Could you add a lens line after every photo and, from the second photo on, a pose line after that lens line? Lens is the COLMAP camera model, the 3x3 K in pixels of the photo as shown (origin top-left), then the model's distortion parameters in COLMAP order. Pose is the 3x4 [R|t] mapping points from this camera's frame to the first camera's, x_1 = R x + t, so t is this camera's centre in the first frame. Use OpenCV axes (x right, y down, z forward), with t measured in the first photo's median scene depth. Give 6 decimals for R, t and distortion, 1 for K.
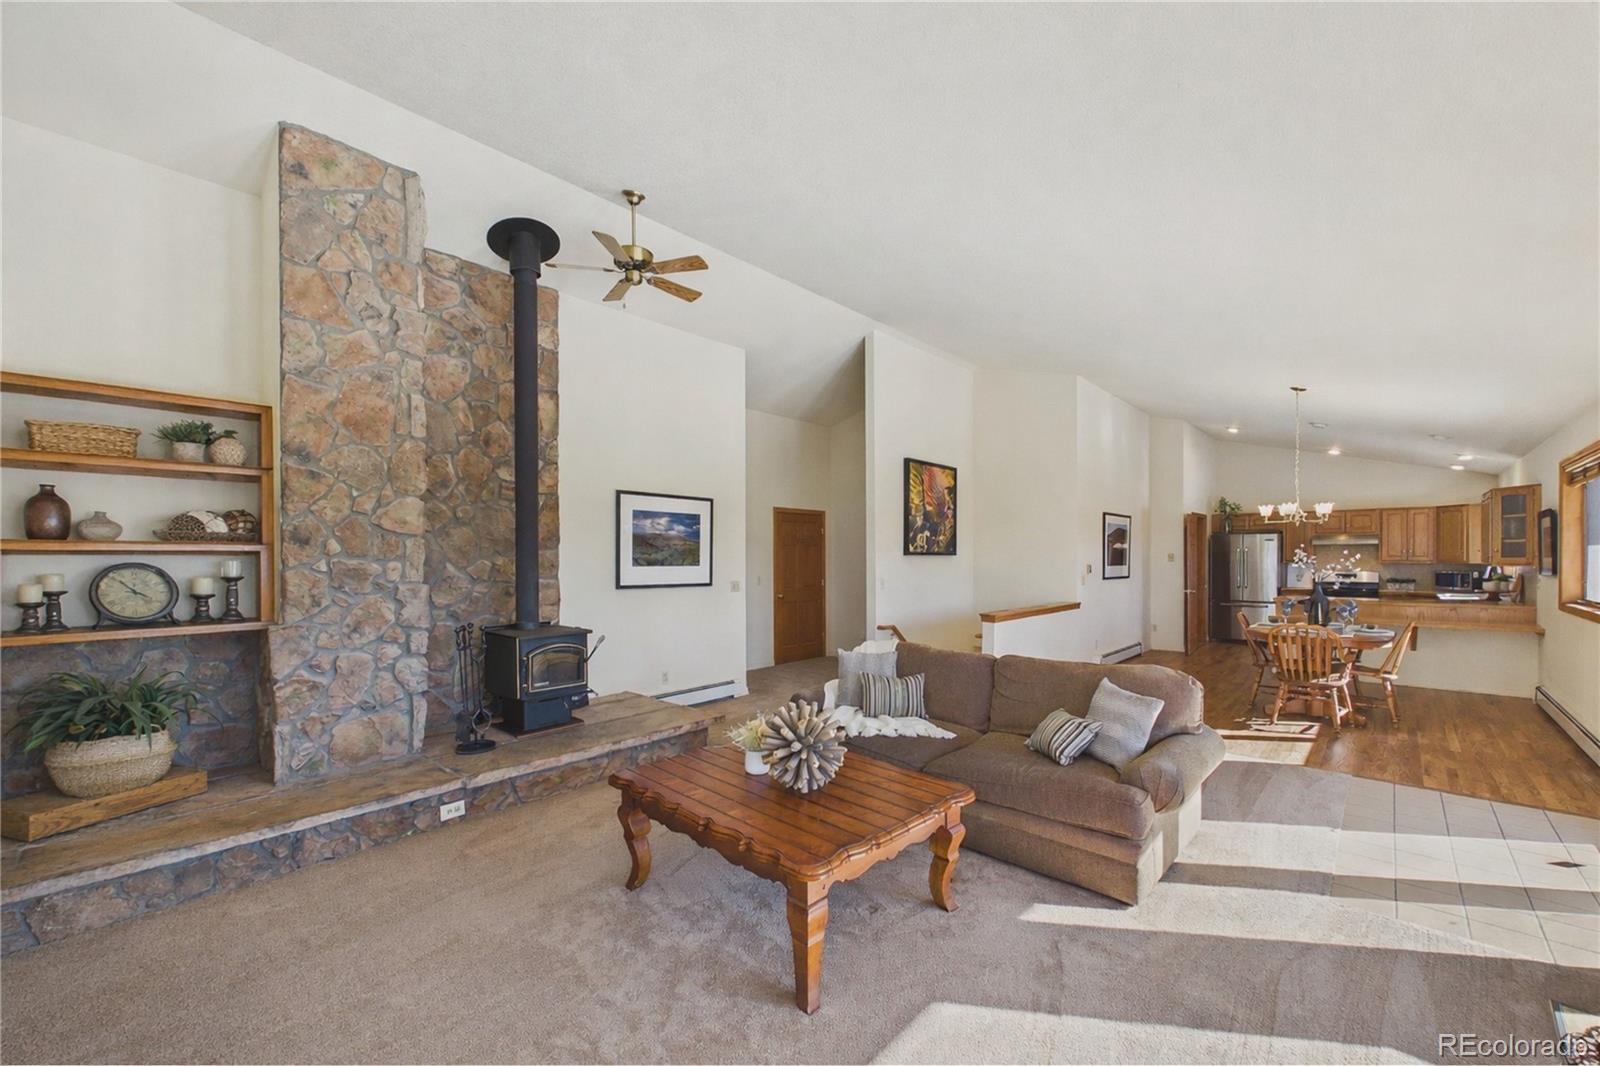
lens RADIAL K [[655.5, 0, 783.7], [0, 655.5, 556.9], [0, 0, 1]] dist [-0.001545, -0.000291]
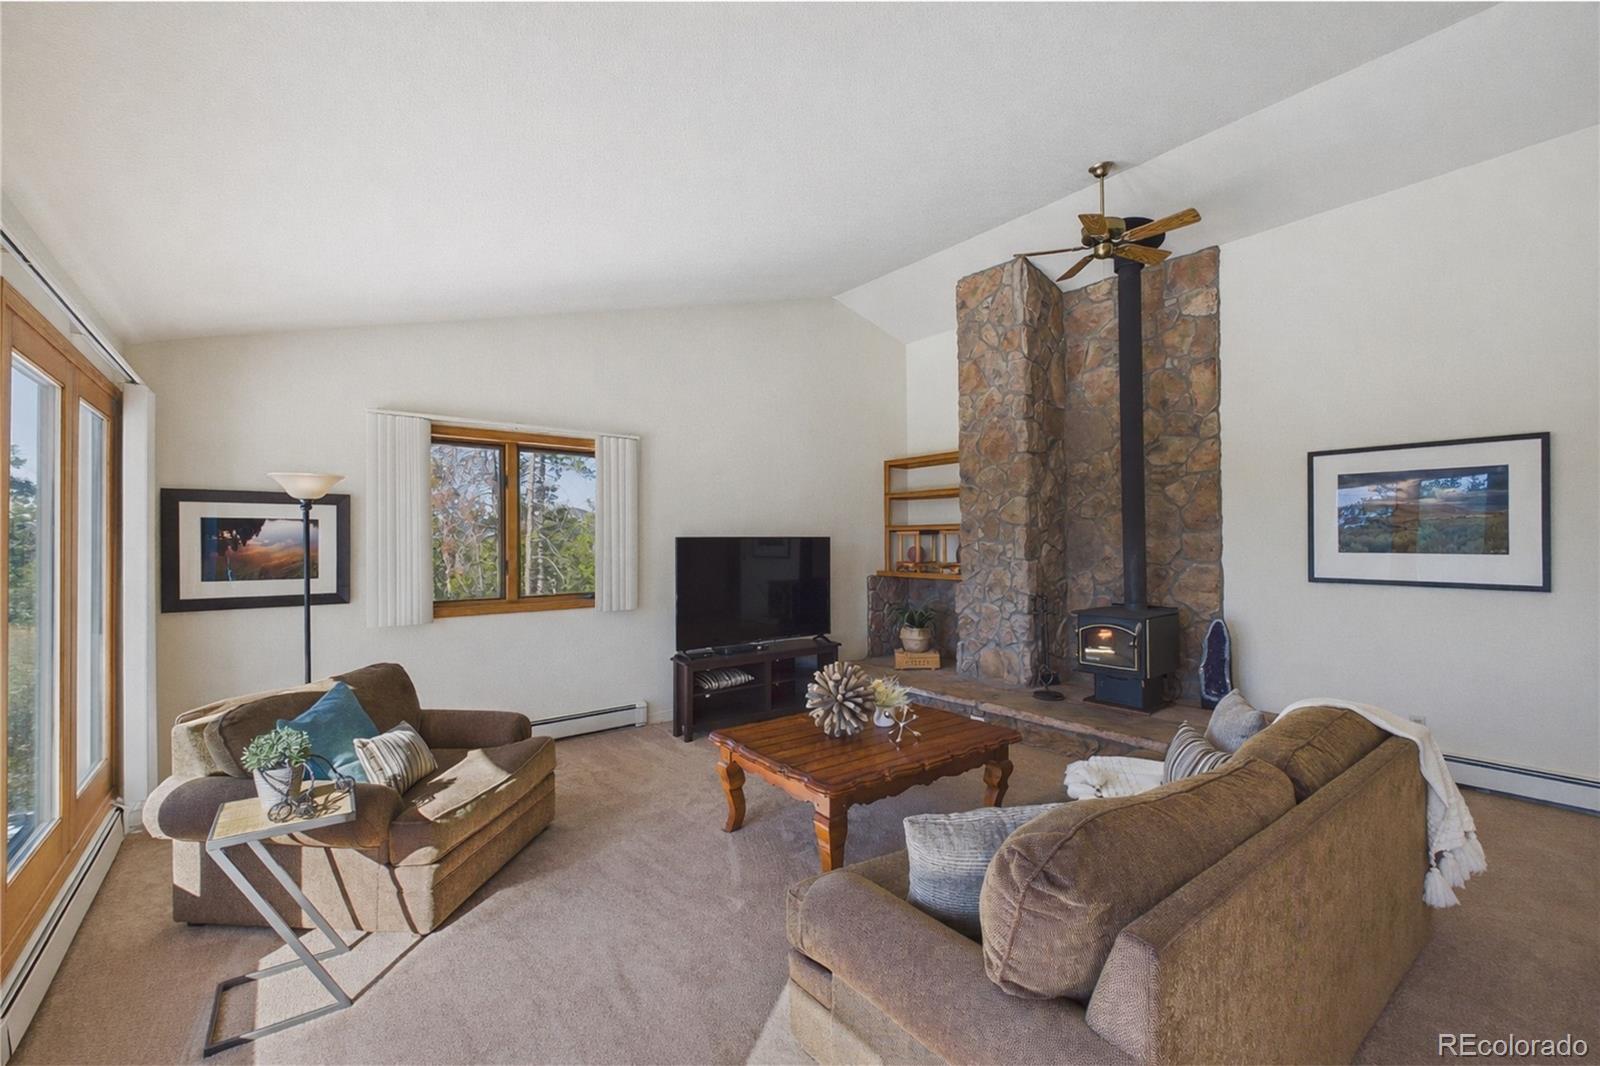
lens RADIAL K [[672.7, 0, 815.8], [0, 672.7, 532.5], [0, 0, 1]] dist [-0.002963, 0.000130]
pose [[-0.144968, -0.009132, -0.989394, 0.569796], [0.003711, 0.999945, -0.009773, -0.002658], [0.989429, -0.005088, -0.144926, 0.511188]]
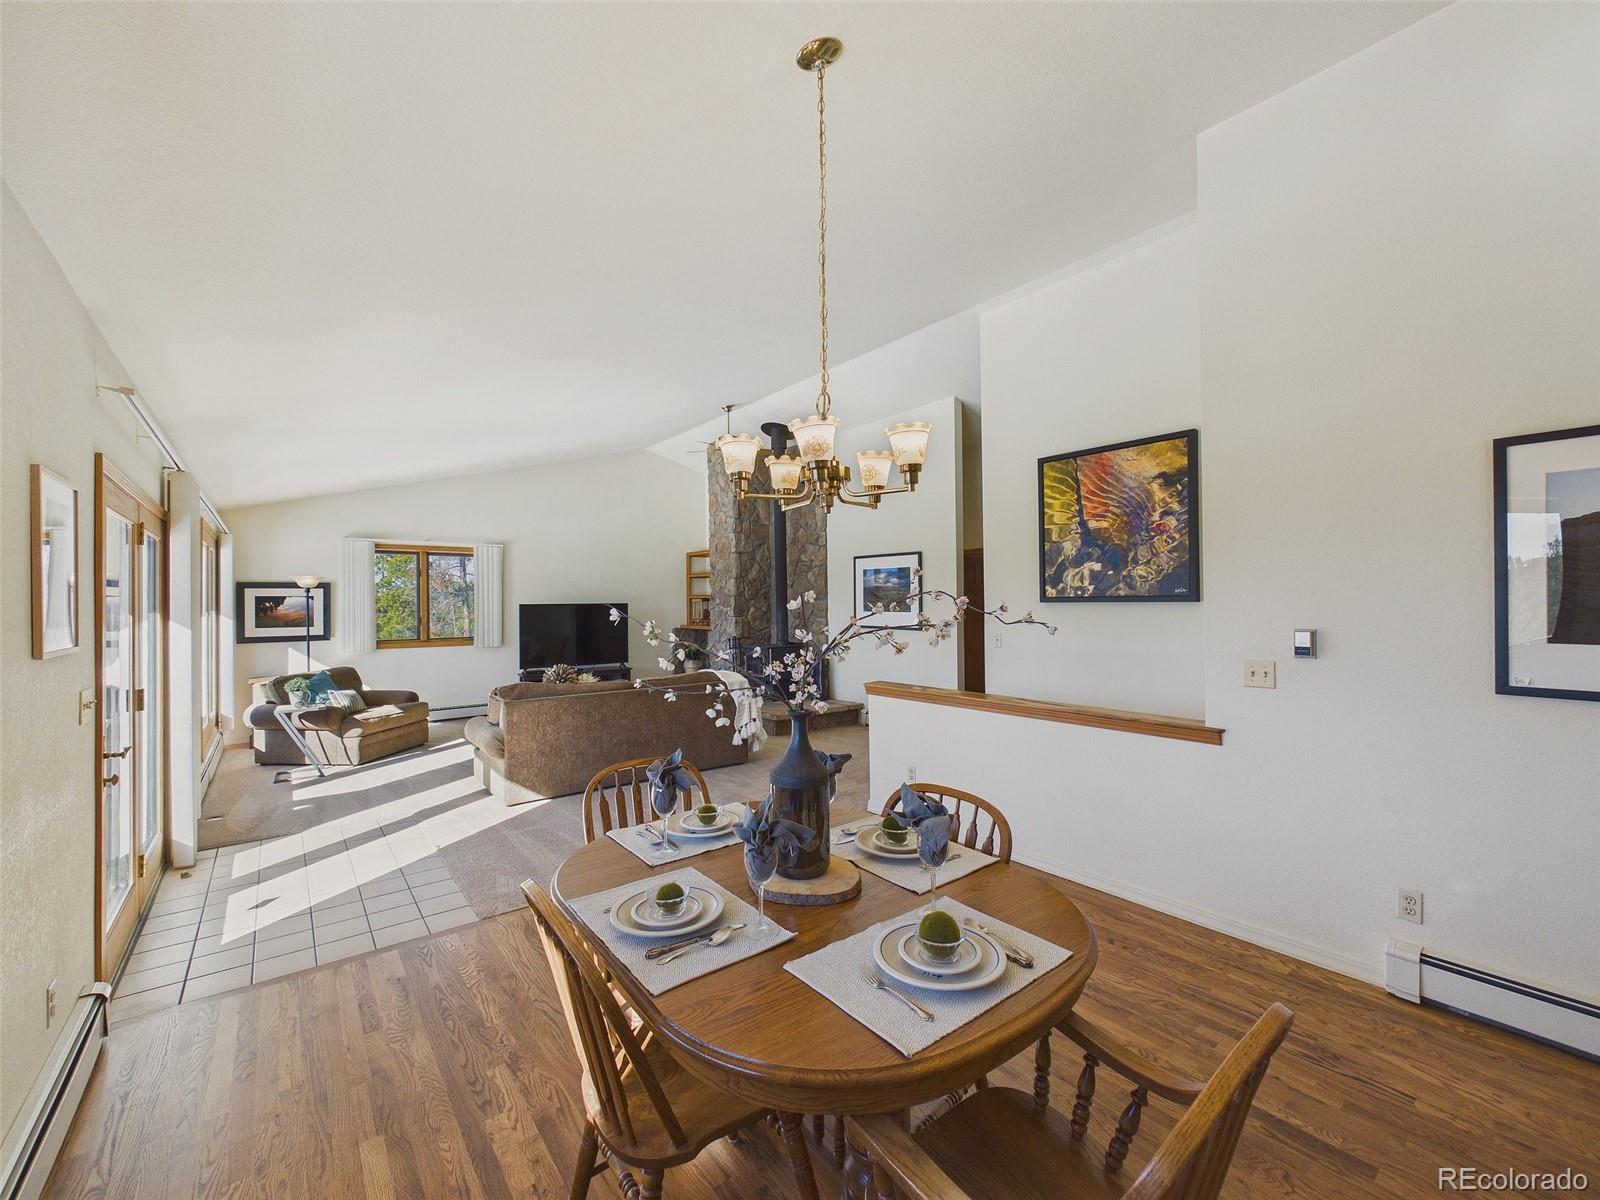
lens RADIAL K [[656.4, 0, 802.0], [0, 656.4, 598.5], [0, 0, 1]] dist [-0.001513, -0.000254]
pose [[-0.148234, -0.003702, -0.988945, 1.079677], [0.007888, 0.999957, -0.004926, -0.006105], [0.988921, -0.008531, -0.148198, 1.031132]]
